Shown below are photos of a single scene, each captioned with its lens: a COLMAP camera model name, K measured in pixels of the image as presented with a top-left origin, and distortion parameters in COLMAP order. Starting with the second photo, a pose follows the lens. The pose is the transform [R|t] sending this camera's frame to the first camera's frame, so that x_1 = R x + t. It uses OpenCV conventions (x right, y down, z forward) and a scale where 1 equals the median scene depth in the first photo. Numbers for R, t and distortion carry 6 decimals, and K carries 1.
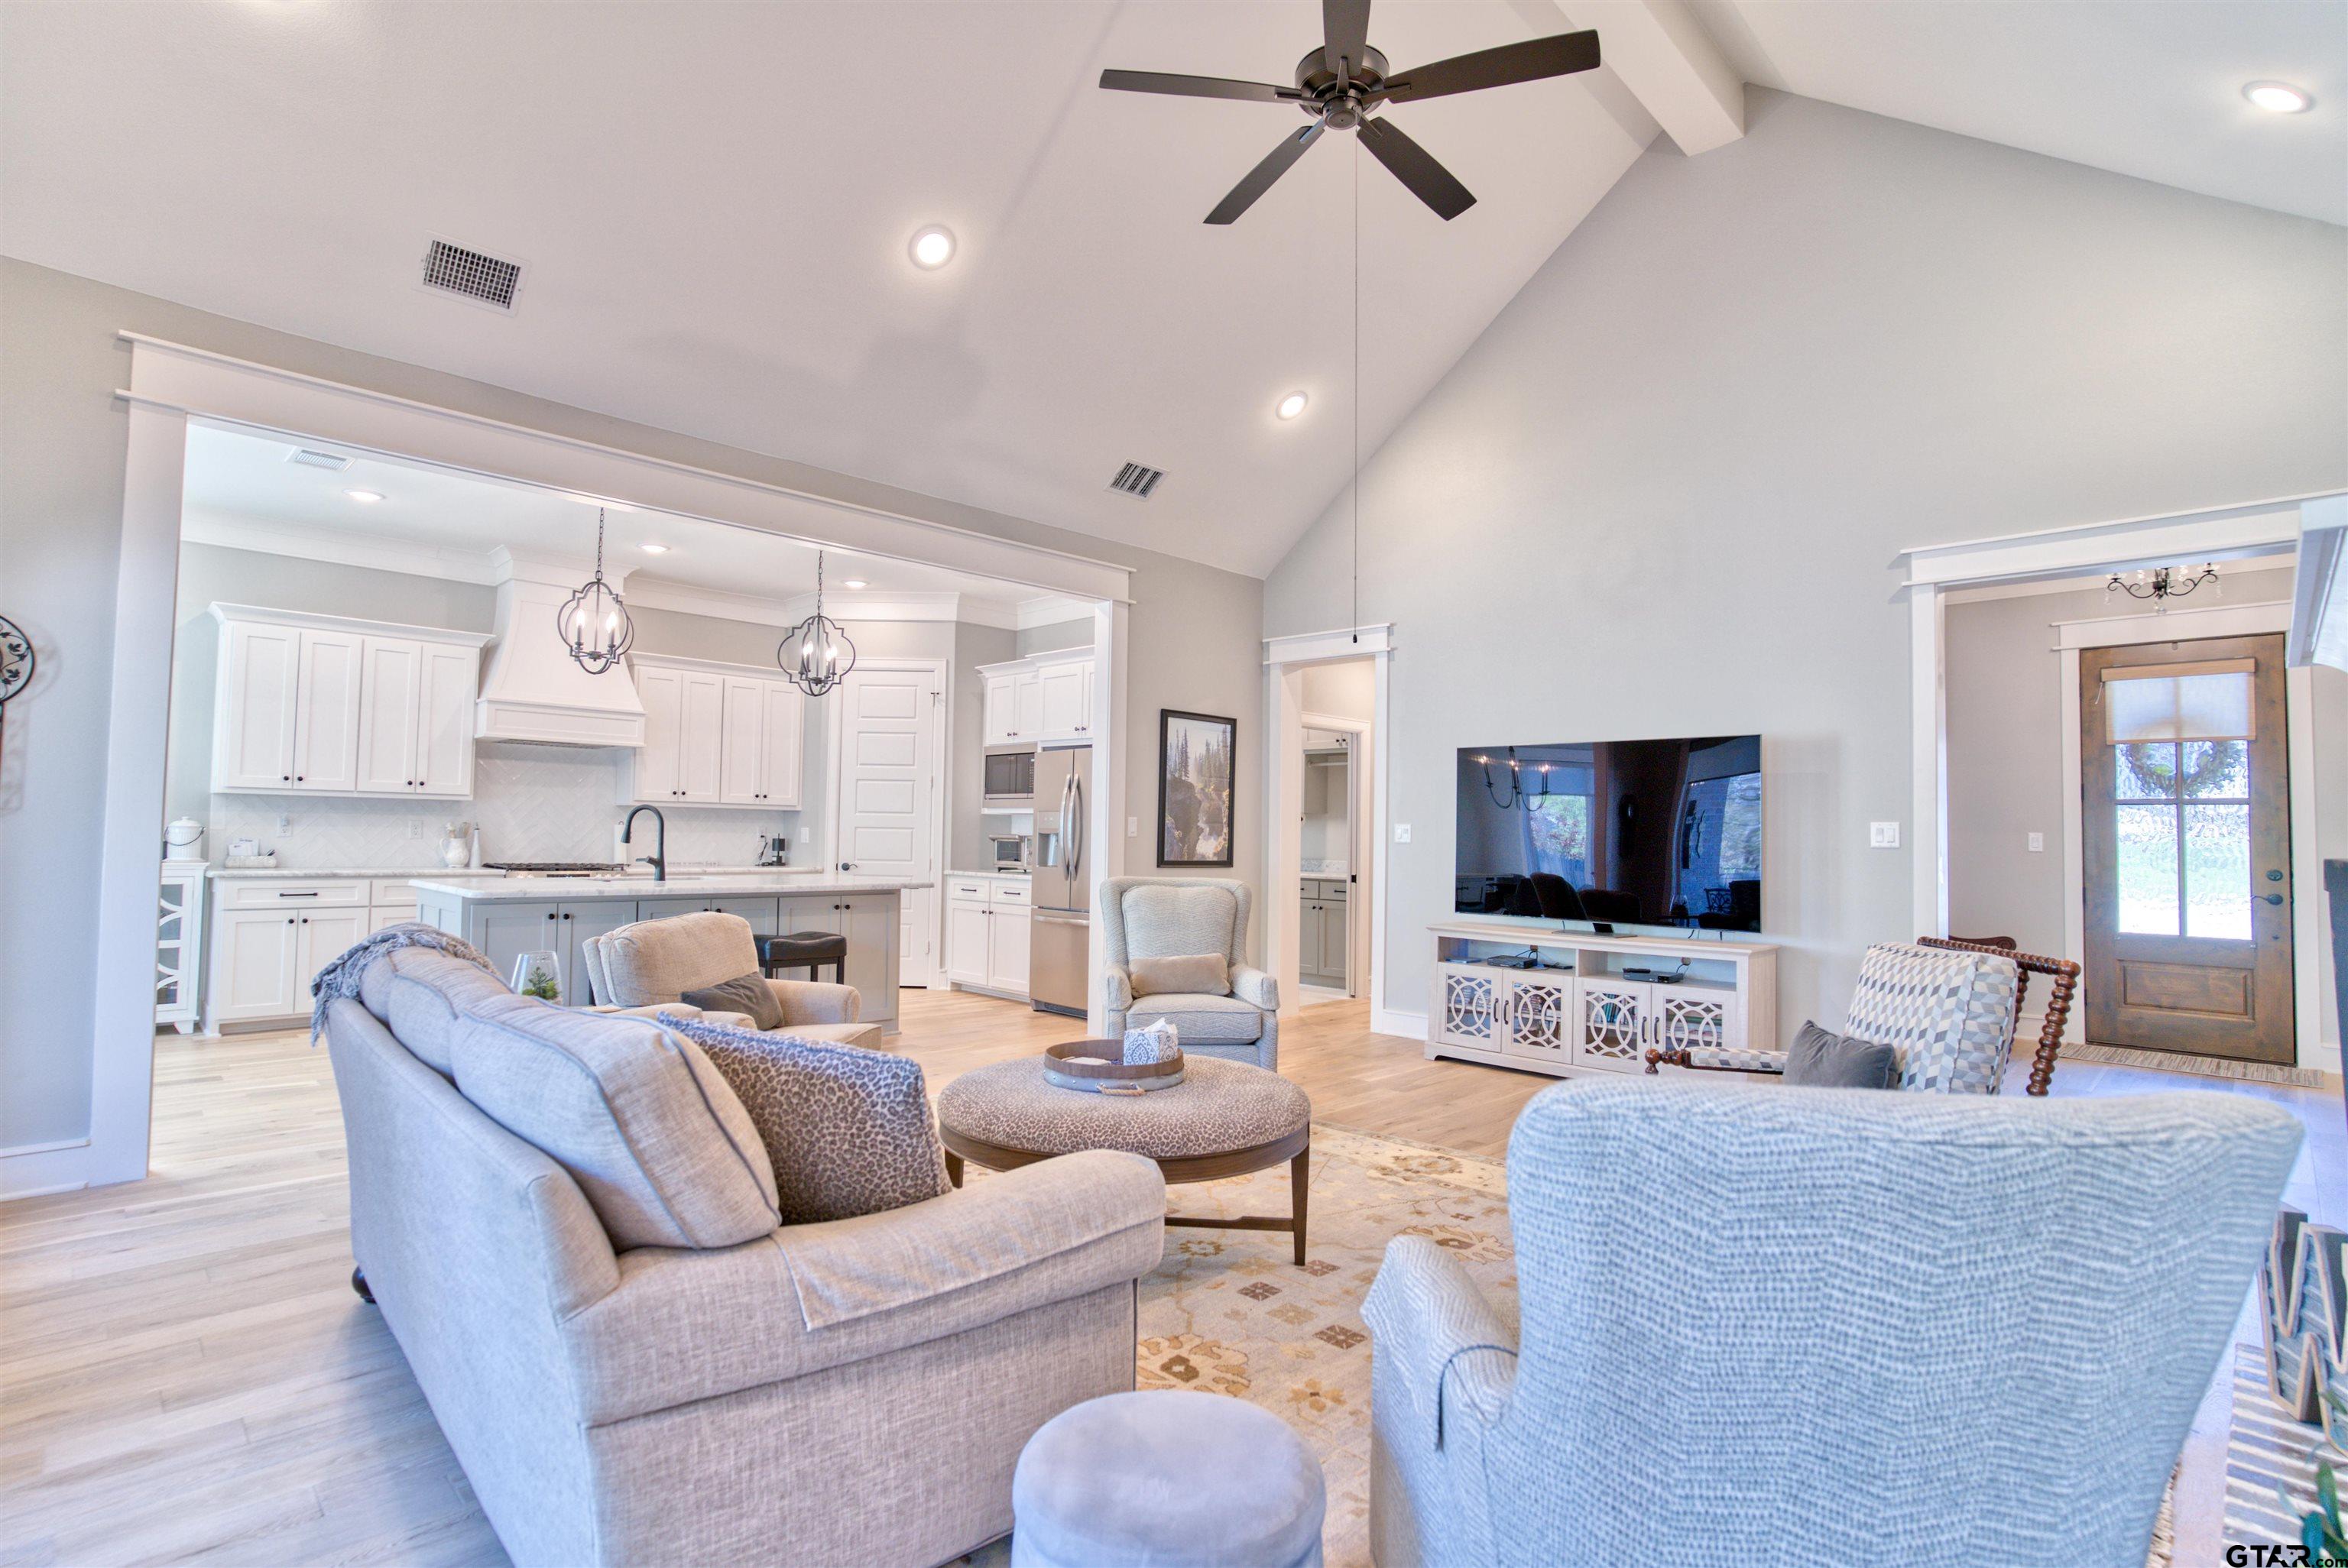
lens RADIAL K [[1163.0, 0, 1172.3], [0, 1163.0, 779.6], [0, 0, 1]] dist [-0.075431, 0.048045]
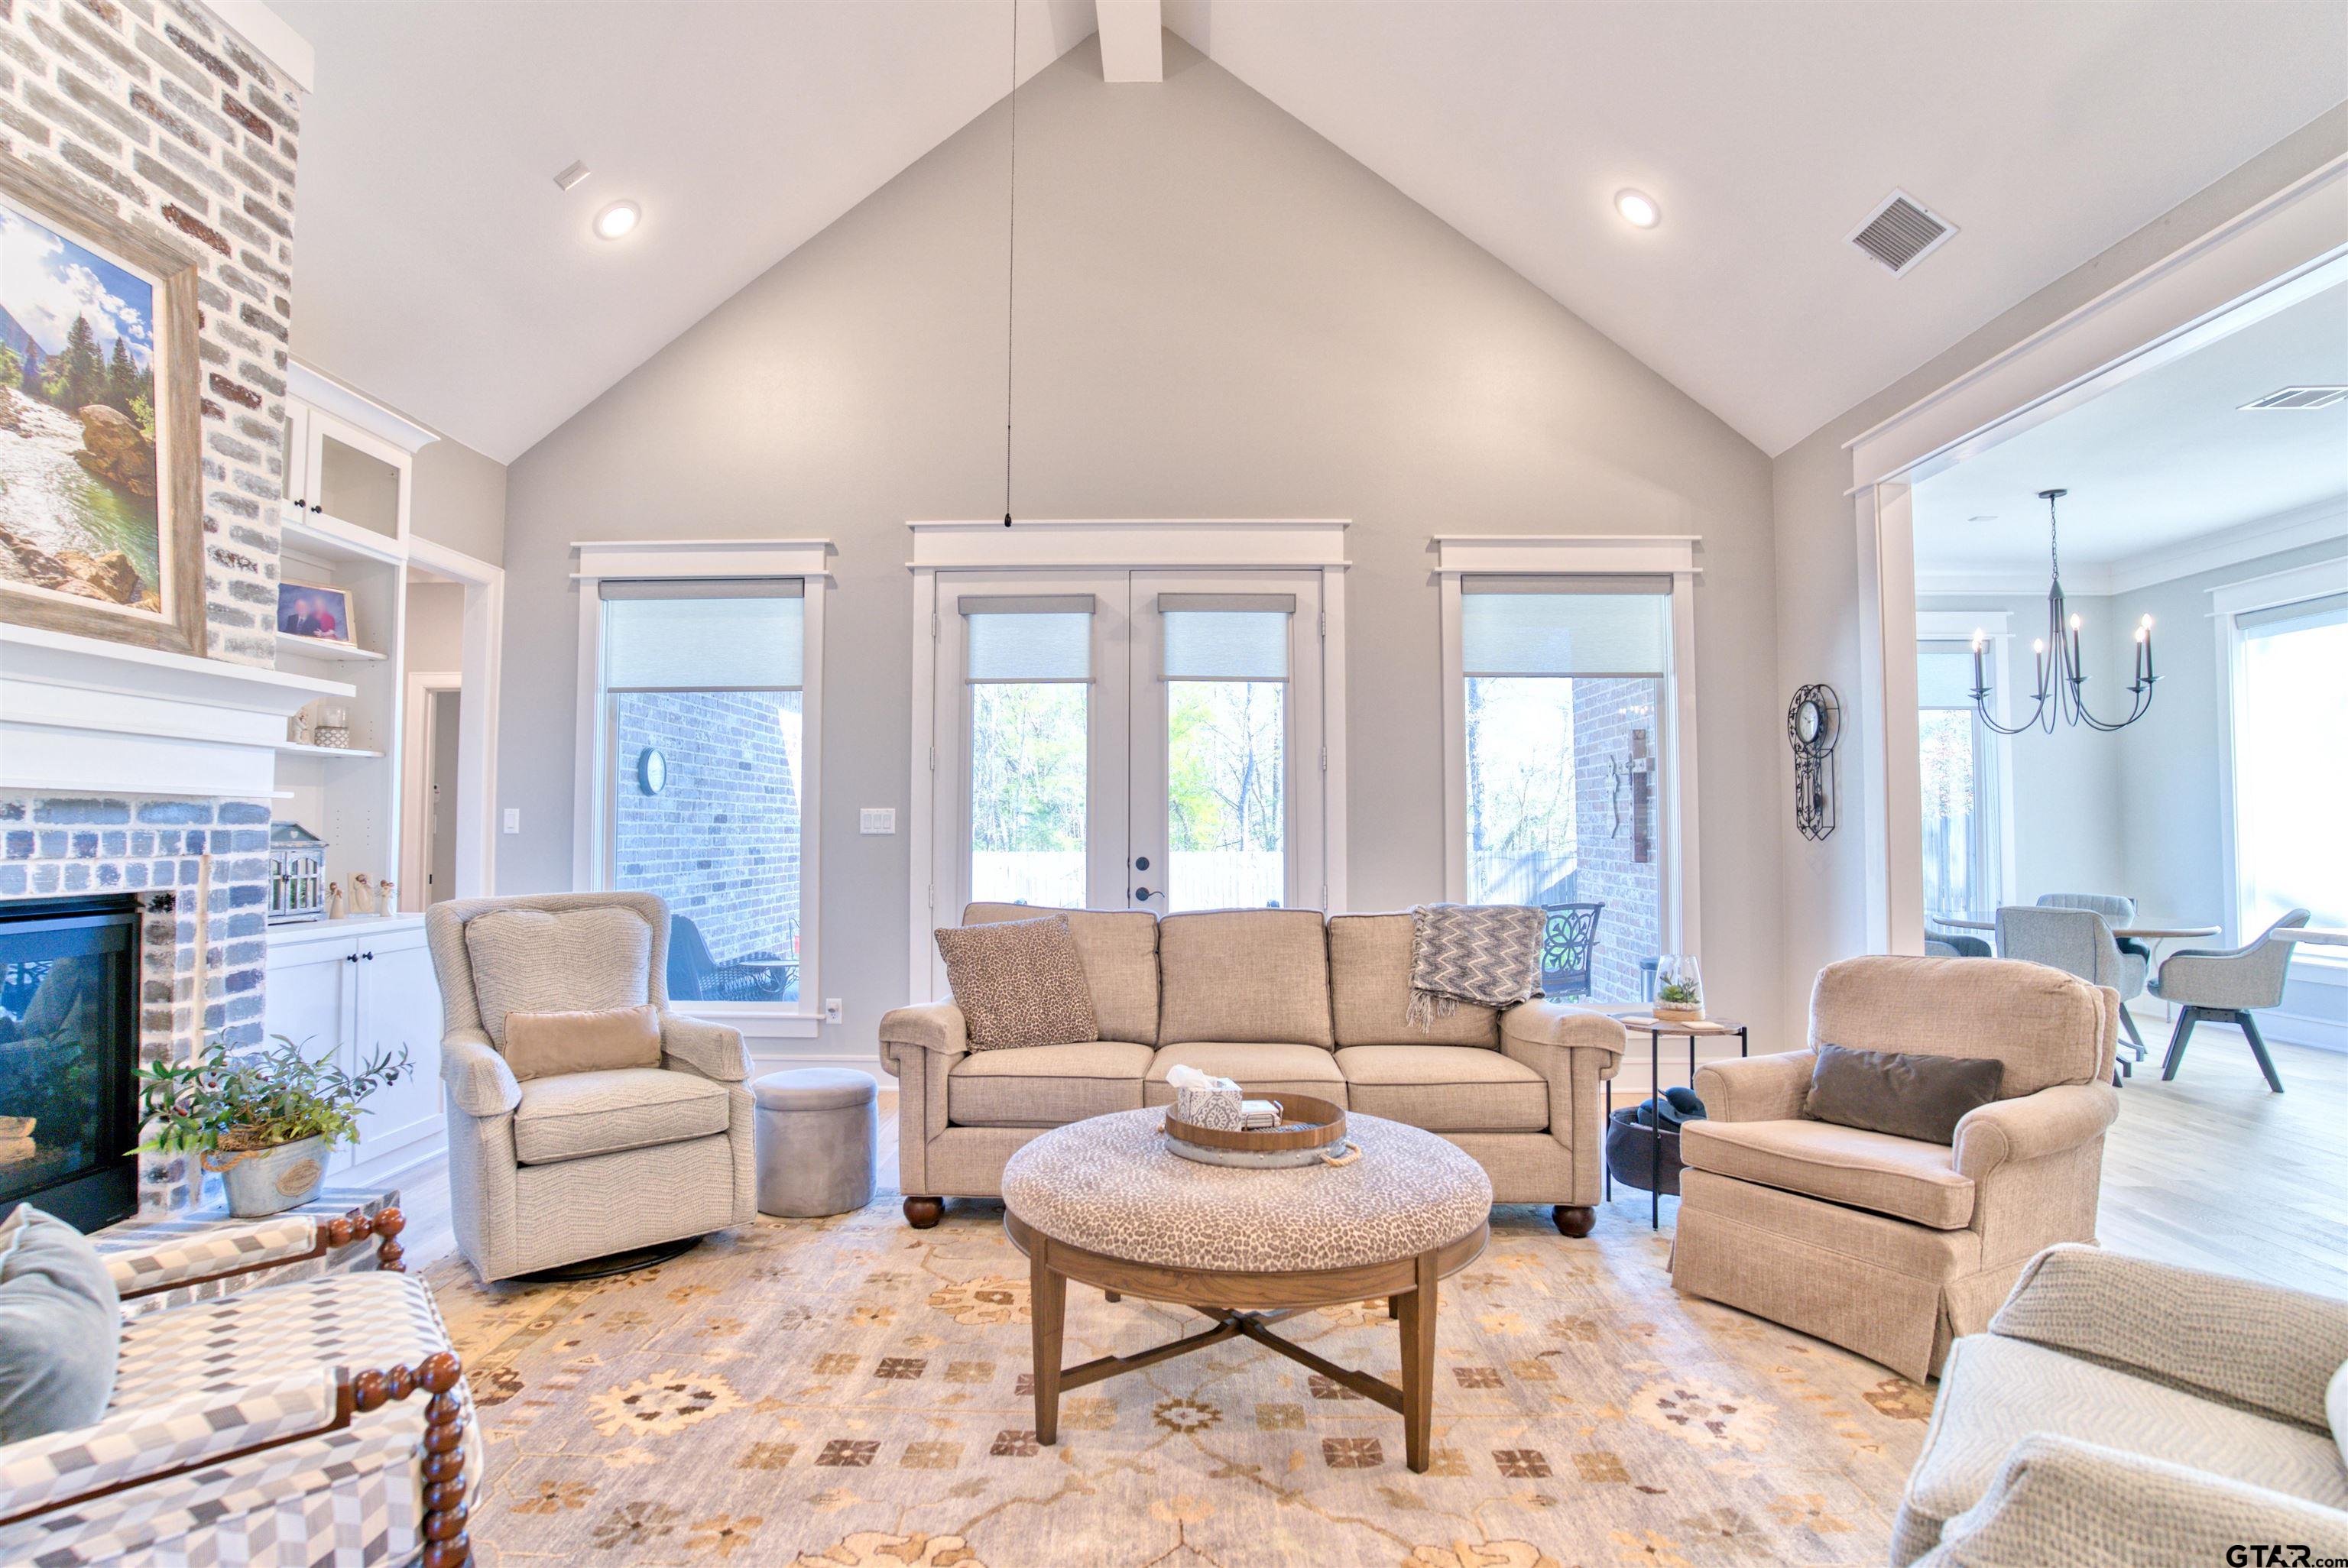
lens RADIAL K [[1161.3, 0, 1157.3], [0, 1161.3, 782.5], [0, 0, 1]] dist [-0.070458, 0.031830]
pose [[-0.727233, -0.045828, -0.684859, 0.274139], [0.018407, 0.996108, -0.086201, 0.041495], [0.686144, -0.075294, -0.723559, 0.780880]]
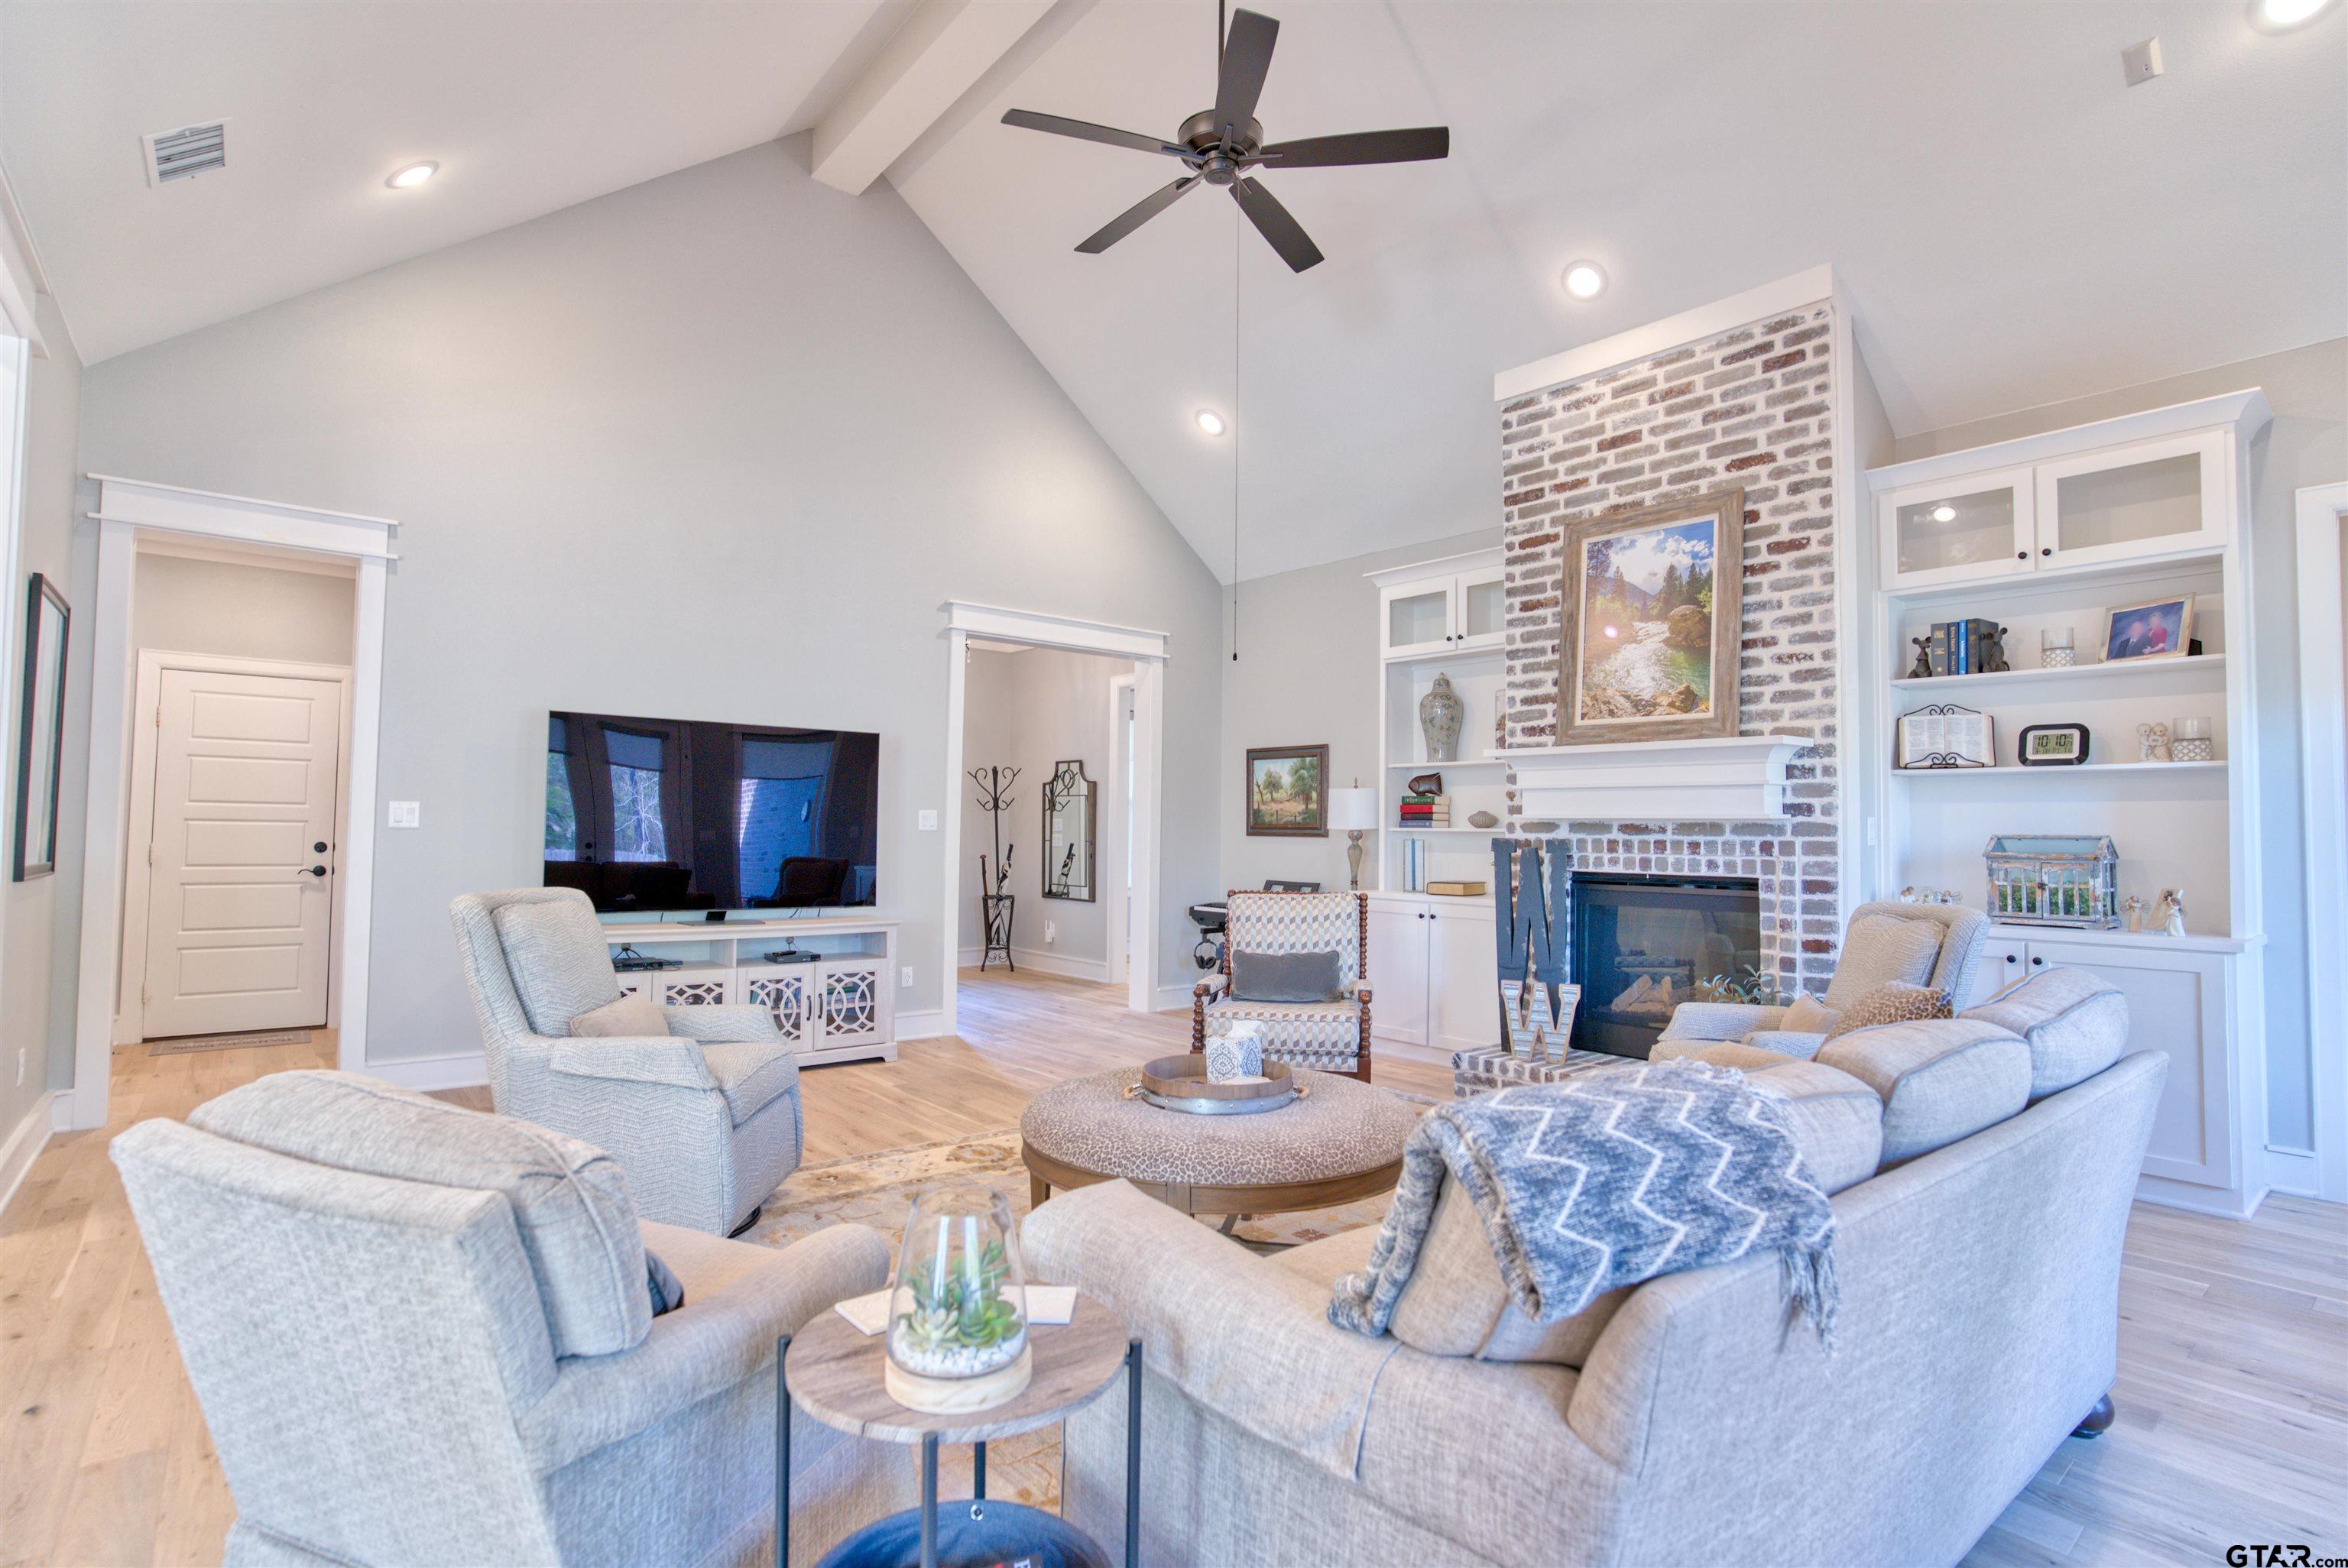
lens RADIAL K [[1143.7, 0, 1178.1], [0, 1143.7, 780.4], [0, 0, 1]] dist [-0.075979, 0.046645]
pose [[0.086473, 0.027805, 0.995866, -0.492051], [-0.056940, 0.998114, -0.022924, 0.014147], [-0.994626, -0.054723, 0.087893, 0.493482]]
